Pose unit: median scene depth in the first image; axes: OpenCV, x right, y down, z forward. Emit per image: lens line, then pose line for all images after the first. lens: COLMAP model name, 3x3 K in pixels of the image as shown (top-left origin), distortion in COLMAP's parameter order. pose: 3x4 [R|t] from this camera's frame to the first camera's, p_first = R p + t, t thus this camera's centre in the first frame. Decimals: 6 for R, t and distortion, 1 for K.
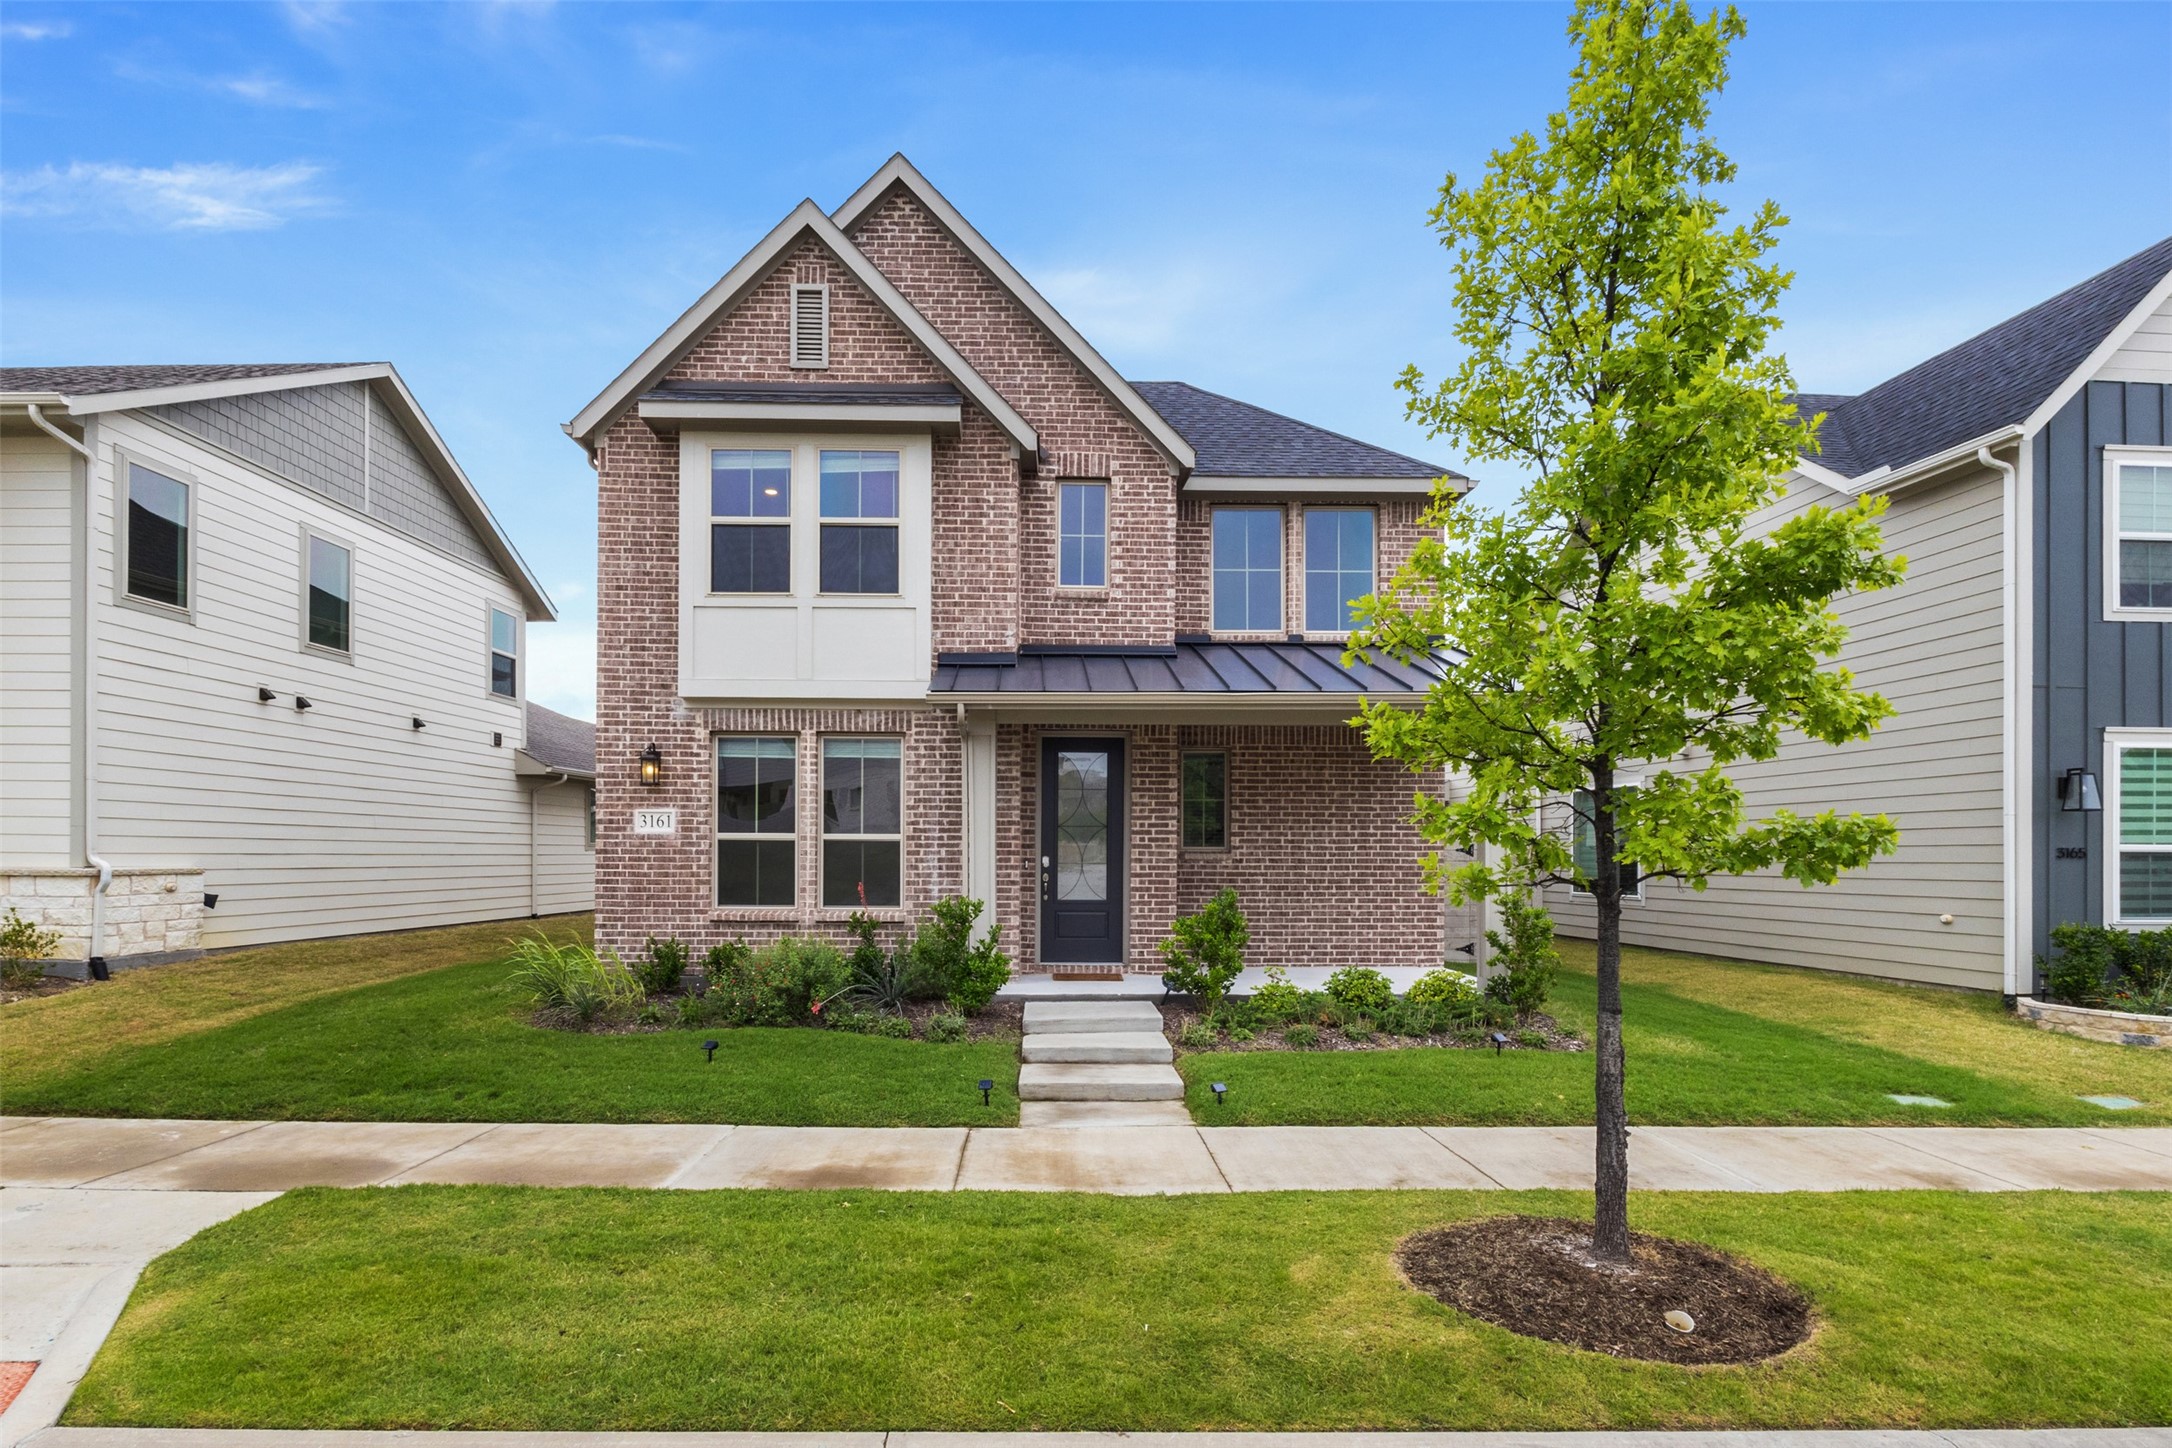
lens RADIAL K [[1000.8, 0, 1088.8], [0, 1000.8, 849.5], [0, 0, 1]] dist [0.000840, 0.000186]
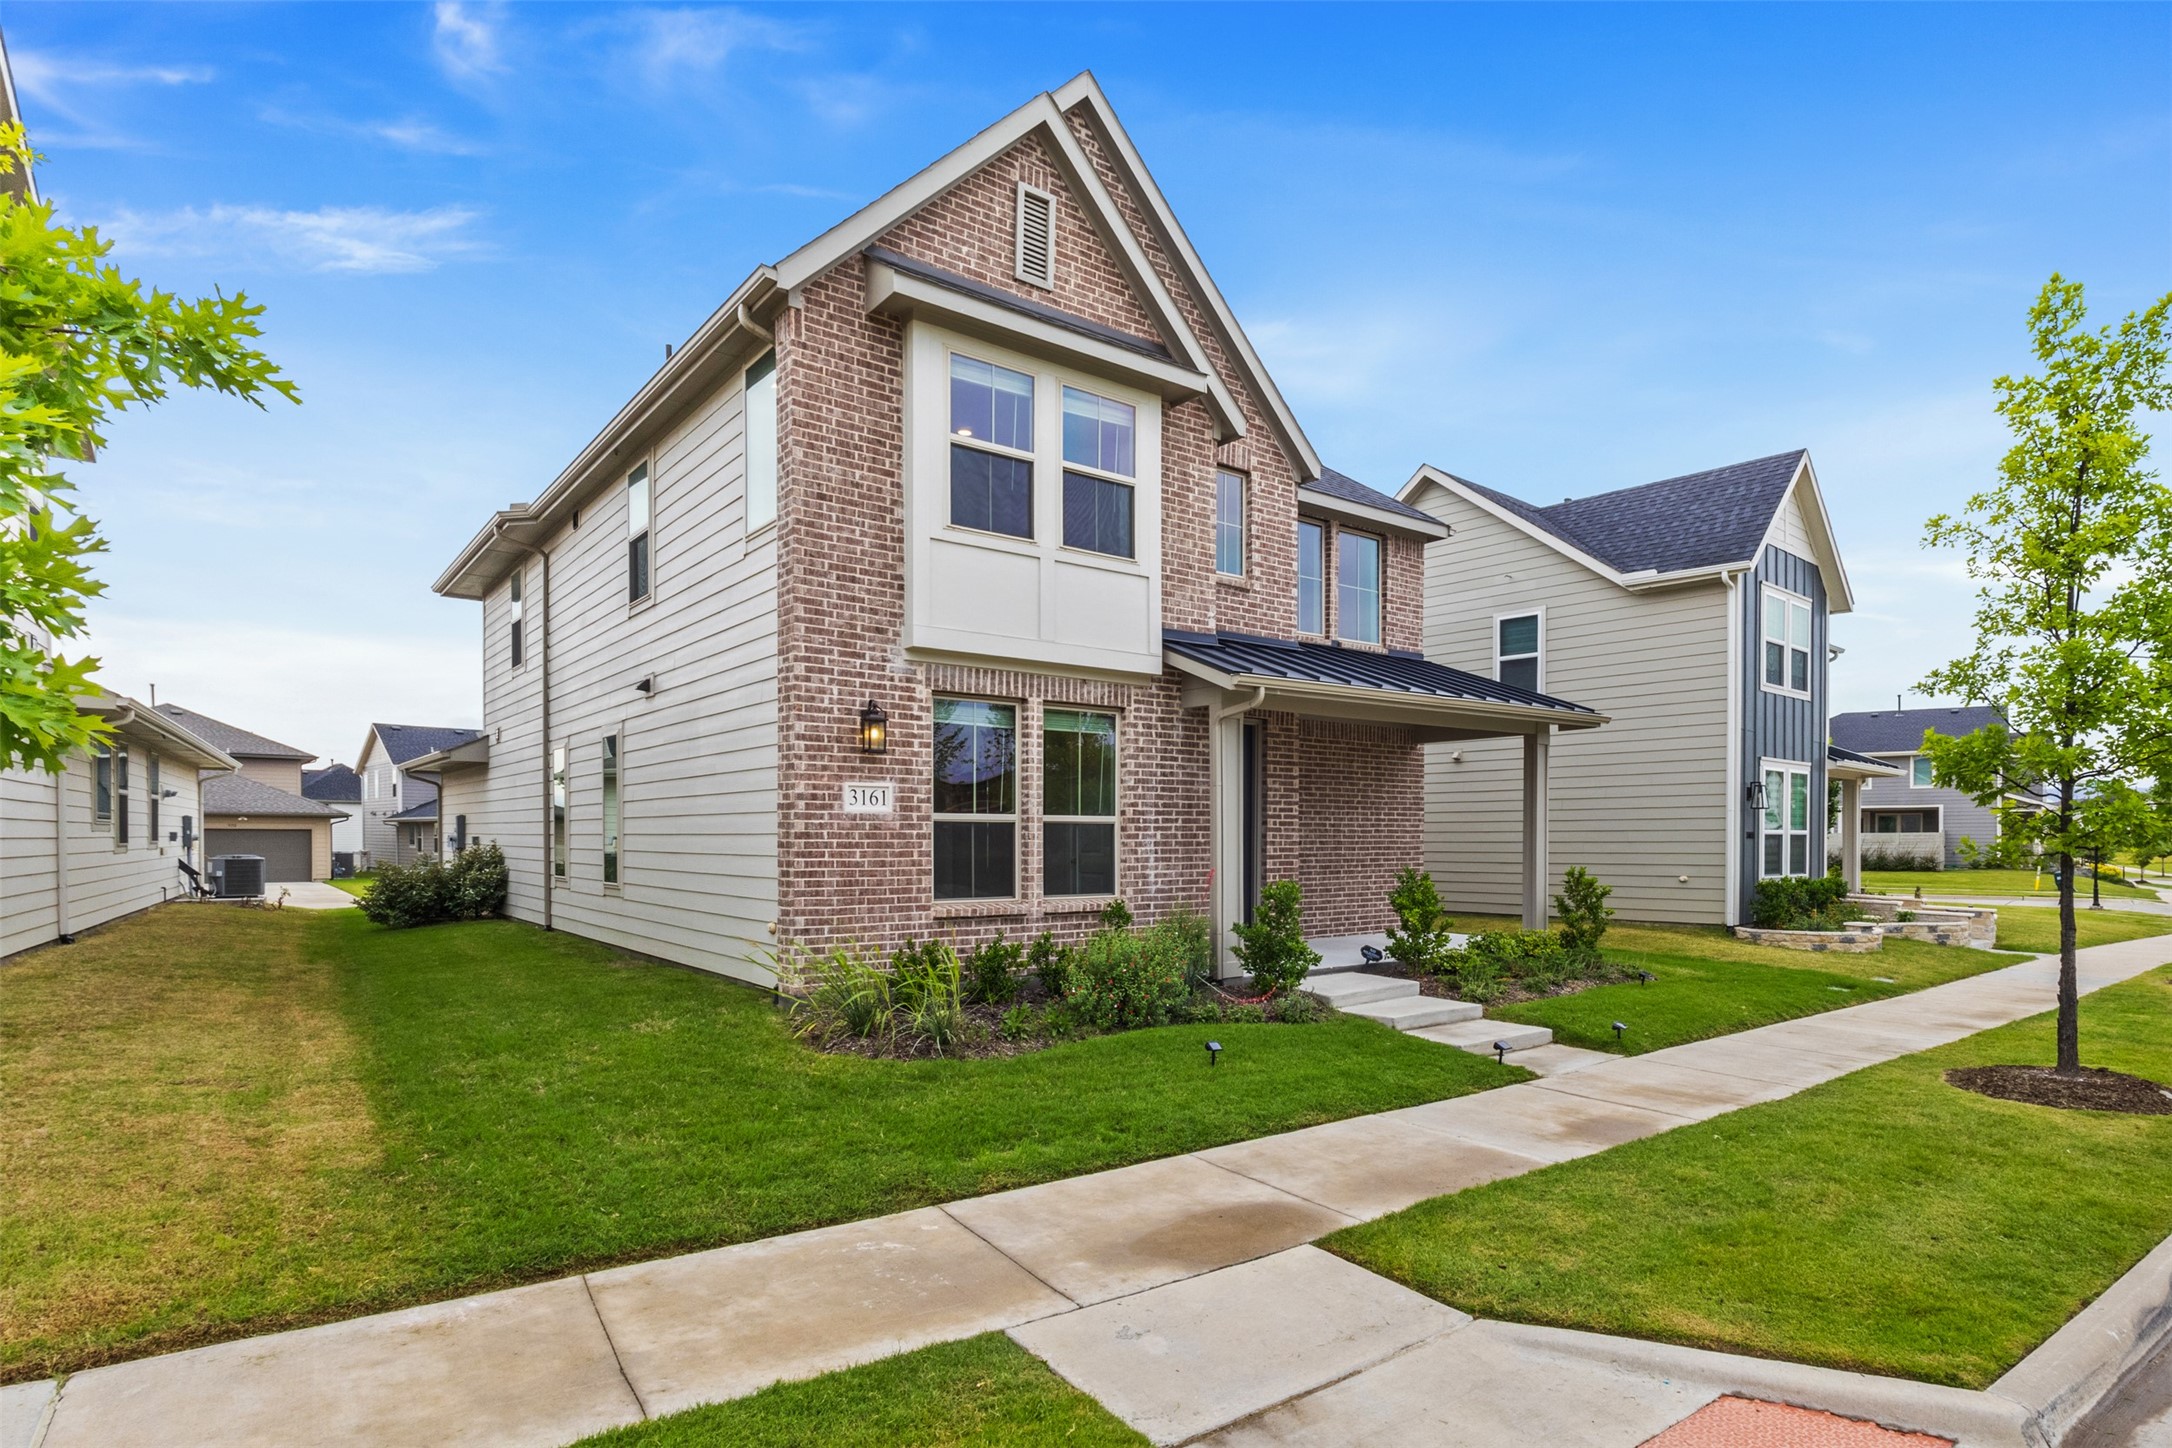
lens RADIAL K [[1060.8, 0, 1085.8], [0, 1060.8, 849.1], [0, 0, 1]] dist [-0.000946, -0.000371]
pose [[0.820678, -0.009045, 0.571319, -0.778059], [-0.001898, 0.999826, 0.018556, -0.003115], [-0.571387, -0.016313, 0.820518, 0.202544]]
